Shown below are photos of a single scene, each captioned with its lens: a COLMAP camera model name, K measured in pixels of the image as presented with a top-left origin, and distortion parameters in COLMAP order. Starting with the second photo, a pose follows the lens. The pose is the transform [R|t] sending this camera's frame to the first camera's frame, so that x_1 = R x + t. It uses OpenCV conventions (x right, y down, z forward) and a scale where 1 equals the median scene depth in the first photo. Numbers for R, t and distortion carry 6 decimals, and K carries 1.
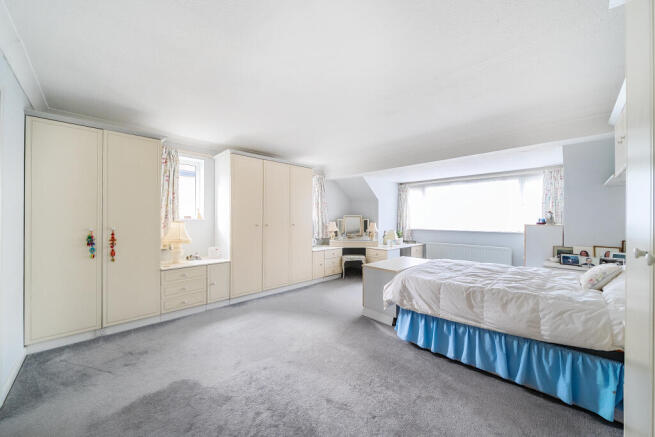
lens RADIAL K [[240.3, 0, 328.1], [0, 240.3, 218.3], [0, 0, 1]] dist [-0.002410, -0.000057]
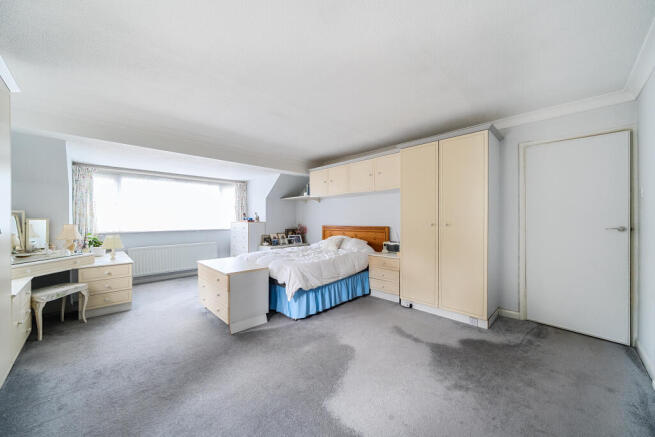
lens RADIAL K [[240.3, 0, 328.0], [0, 240.3, 219.5], [0, 0, 1]] dist [-0.002410, -0.000057]
pose [[0.003707, -0.004464, 0.999983, -0.680138], [0.002022, 0.999988, 0.004456, 0.009004], [-0.999991, 0.002006, 0.003716, 0.665555]]
